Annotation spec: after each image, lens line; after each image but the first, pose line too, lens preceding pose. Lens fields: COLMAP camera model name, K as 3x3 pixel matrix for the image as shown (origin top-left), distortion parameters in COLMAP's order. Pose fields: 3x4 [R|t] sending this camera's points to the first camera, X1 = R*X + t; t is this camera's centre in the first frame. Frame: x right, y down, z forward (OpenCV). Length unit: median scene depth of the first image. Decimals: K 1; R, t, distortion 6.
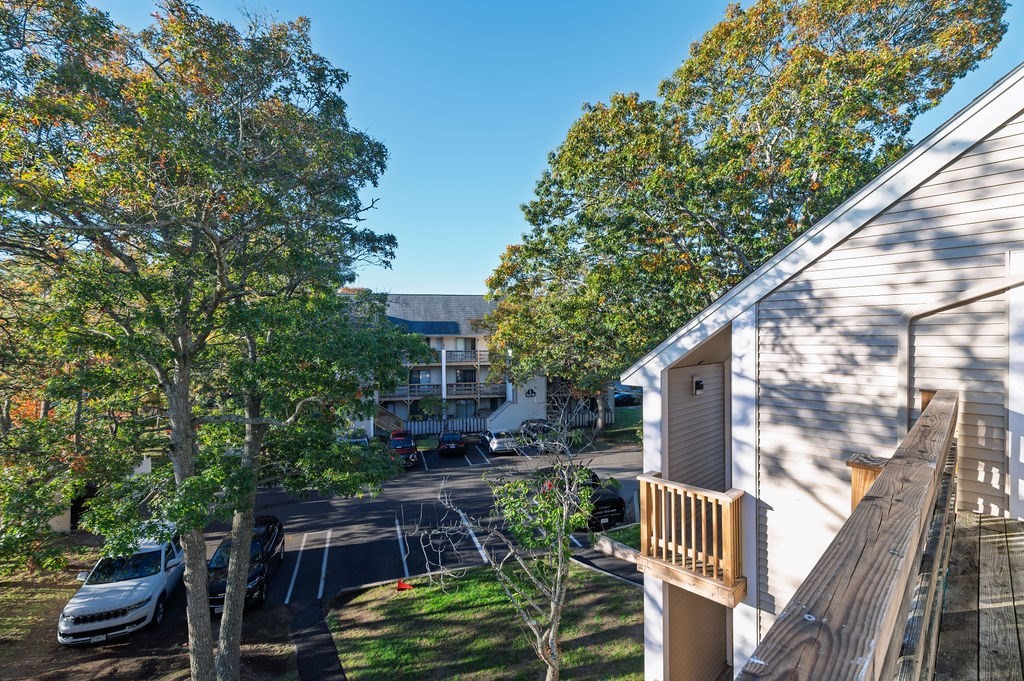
lens RADIAL K [[467.4, 0, 512.6], [0, 467.4, 339.6], [0, 0, 1]] dist [0.017299, 0.001200]
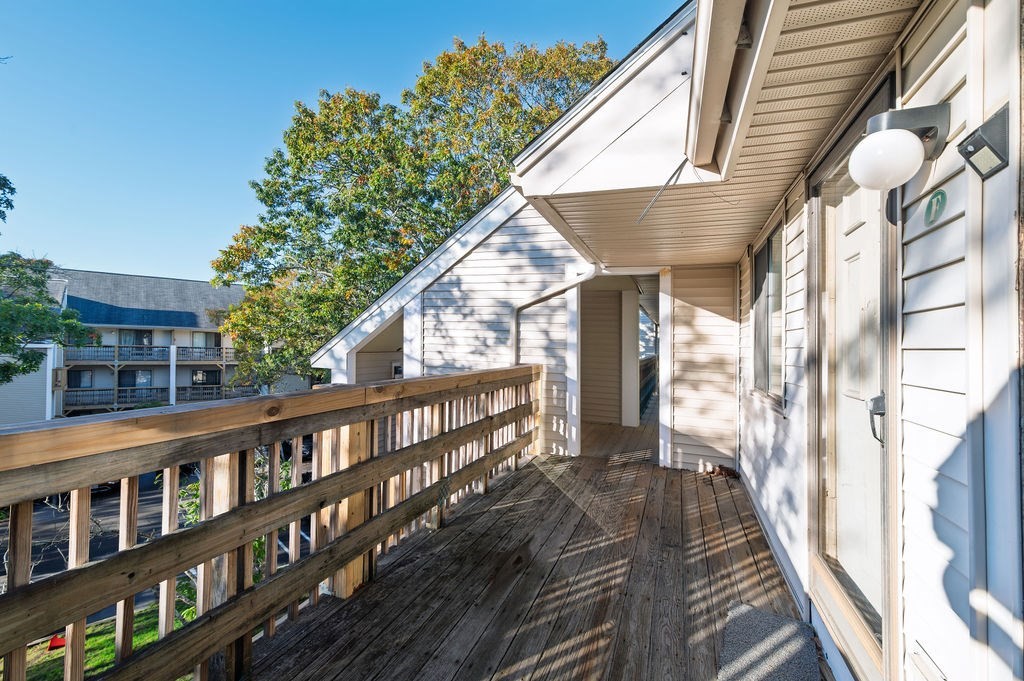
lens RADIAL K [[467.4, 0, 516.9], [0, 467.4, 335.9], [0, 0, 1]] dist [0.017299, 0.001200]
pose [[0.897313, 0.036480, 0.439884, 0.217390], [-0.029443, 0.999306, -0.022813, 0.045048], [-0.440411, 0.007519, 0.897765, -0.121021]]
